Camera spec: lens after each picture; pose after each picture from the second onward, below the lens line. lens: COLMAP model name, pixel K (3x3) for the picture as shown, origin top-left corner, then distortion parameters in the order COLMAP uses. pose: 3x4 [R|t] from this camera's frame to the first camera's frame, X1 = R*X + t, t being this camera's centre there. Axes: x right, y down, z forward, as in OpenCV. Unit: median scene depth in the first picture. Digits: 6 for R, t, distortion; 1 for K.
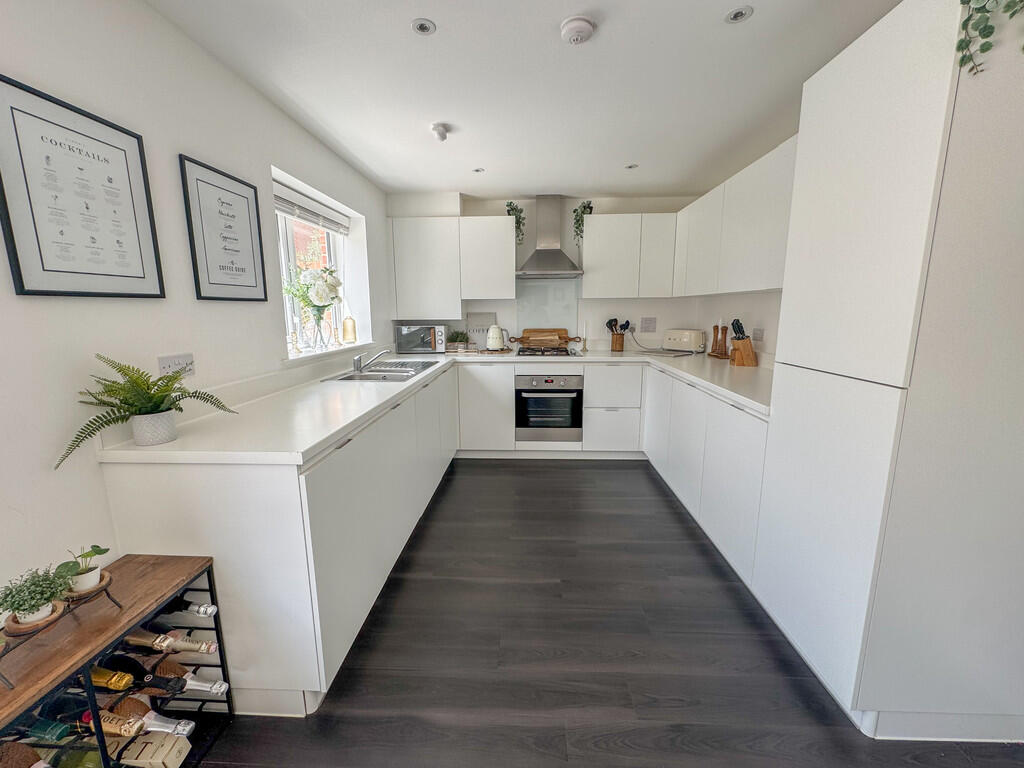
lens RADIAL K [[424.4, 0, 512.0], [0, 424.4, 384.0], [0, 0, 1]] dist [0.001214, 0.001656]
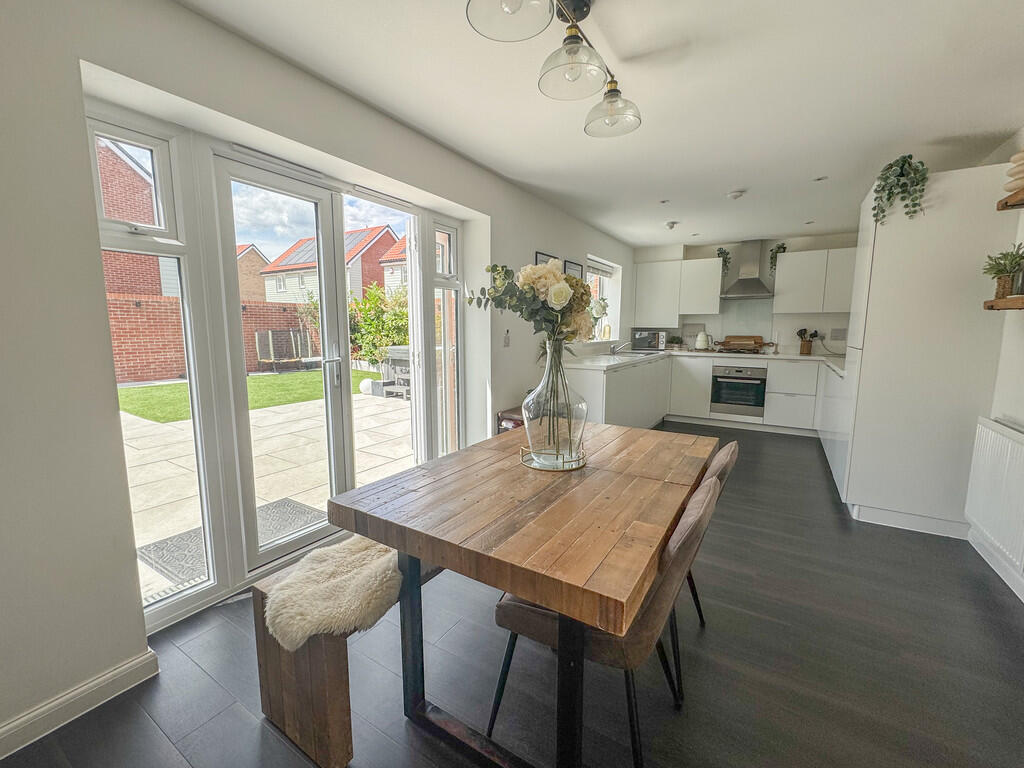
lens RADIAL K [[424.4, 0, 512.0], [0, 424.4, 384.0], [0, 0, 1]] dist [0.001214, 0.001656]
pose [[0.869789, 0.075800, -0.487568, 0.118700], [-0.094952, 0.995374, -0.014642, 0.124653], [0.484203, 0.059031, 0.872962, -0.586459]]
